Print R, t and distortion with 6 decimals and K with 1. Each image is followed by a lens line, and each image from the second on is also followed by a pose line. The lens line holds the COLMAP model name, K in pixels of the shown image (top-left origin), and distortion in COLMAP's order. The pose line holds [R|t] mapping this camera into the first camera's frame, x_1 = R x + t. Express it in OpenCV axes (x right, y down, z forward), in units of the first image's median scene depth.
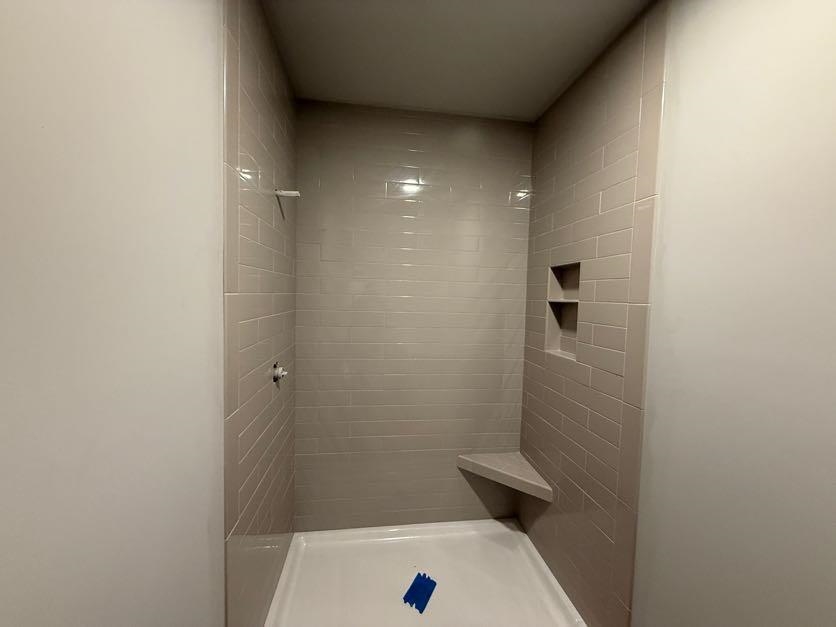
lens RADIAL K [[332.6, 0, 416.0], [0, 332.6, 313.6], [0, 0, 1]] dist [-0.012903, 0.000928]
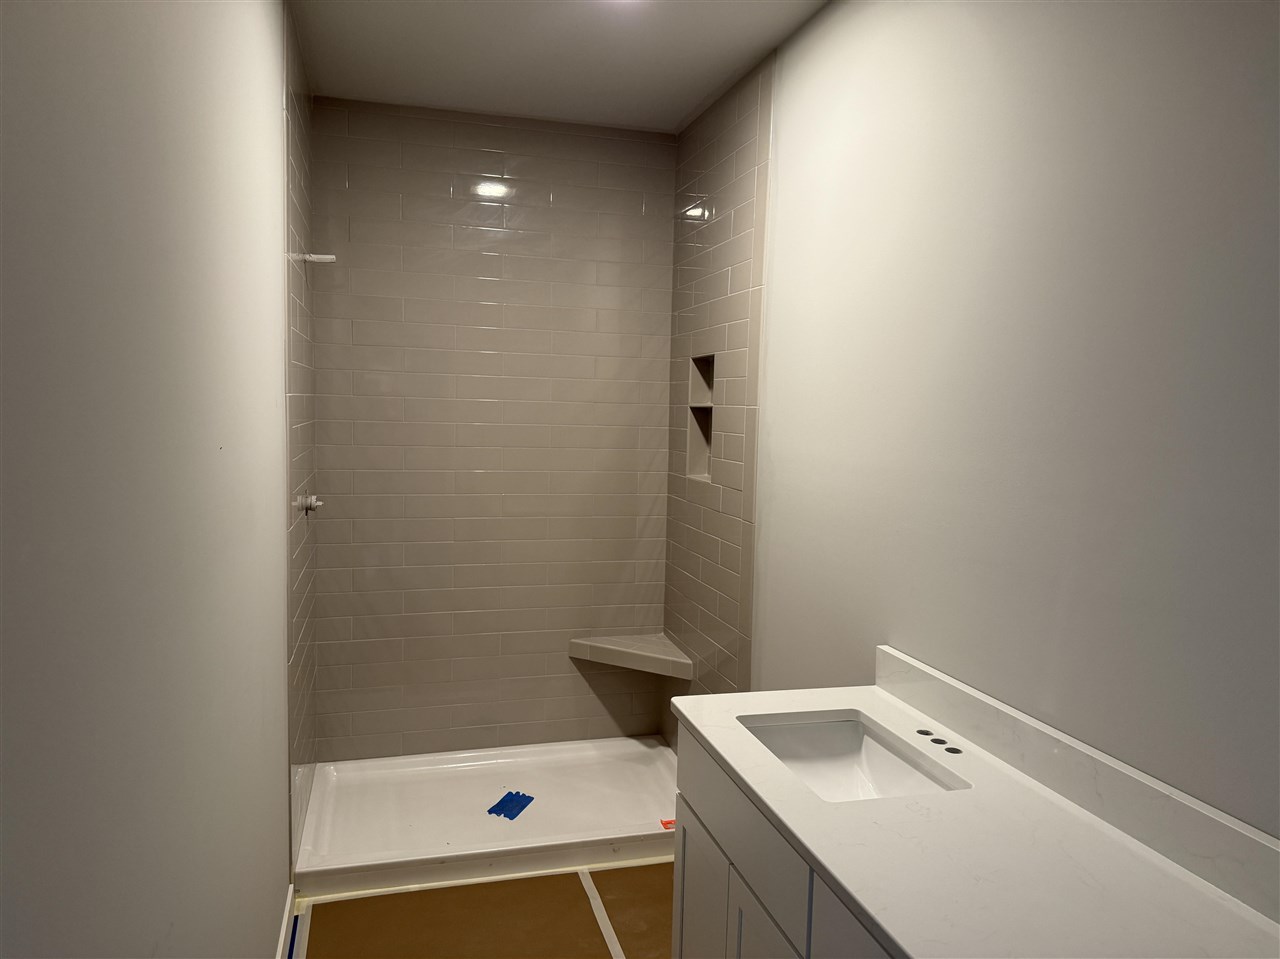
lens RADIAL K [[895.5, 0, 638.0], [0, 895.5, 478.1], [0, 0, 1]] dist [0.028114, -0.013928]
pose [[0.991916, -0.012842, 0.126247, 0.041546], [0.009053, 0.999493, 0.030540, 0.053650], [-0.126576, -0.029150, 0.991529, -0.825728]]
